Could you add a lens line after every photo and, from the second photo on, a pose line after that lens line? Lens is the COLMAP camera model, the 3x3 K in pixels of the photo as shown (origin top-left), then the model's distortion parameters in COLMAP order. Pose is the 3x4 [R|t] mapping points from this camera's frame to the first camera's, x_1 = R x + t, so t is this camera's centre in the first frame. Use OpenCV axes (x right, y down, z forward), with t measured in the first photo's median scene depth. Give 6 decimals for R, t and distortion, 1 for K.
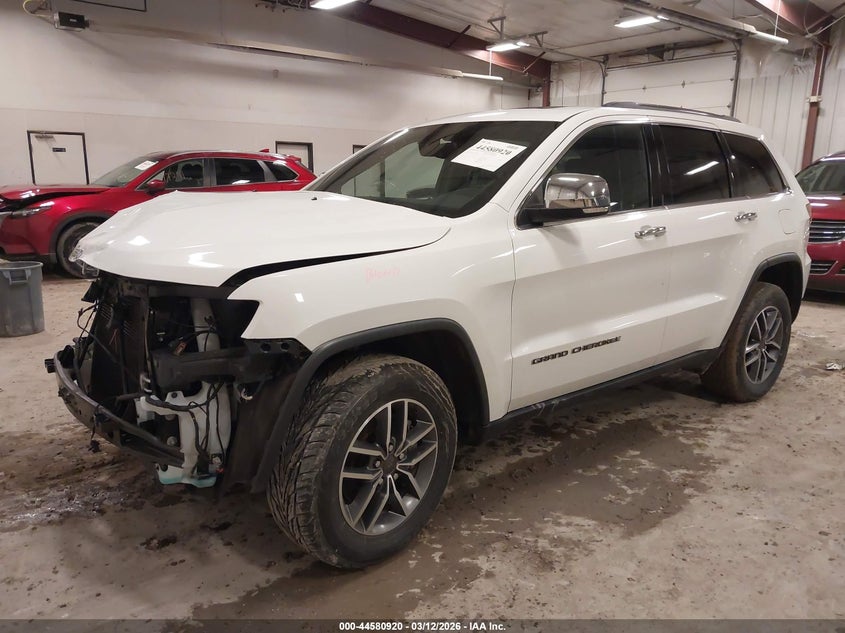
lens RADIAL K [[680.4, 0, 419.6], [0, 680.4, 317.5], [0, 0, 1]] dist [0.004818, -0.000228]
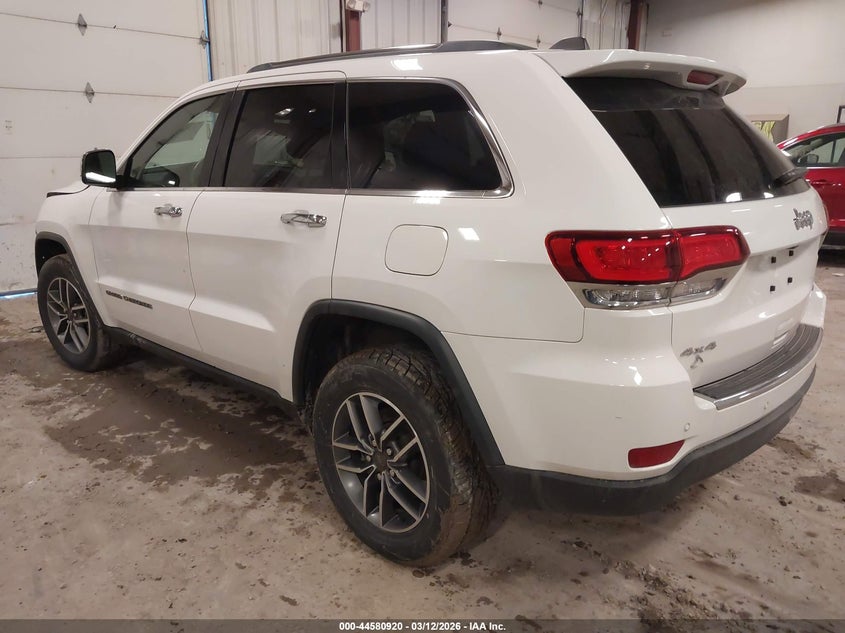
lens RADIAL K [[680.4, 0, 419.7], [0, 680.4, 315.0], [0, 0, 1]] dist [0.004818, -0.000228]
pose [[0.091121, 0.224978, -0.970094, 1.293185], [-0.198932, 0.958624, 0.203632, -0.242978], [0.975768, 0.174428, 0.132106, 1.203750]]
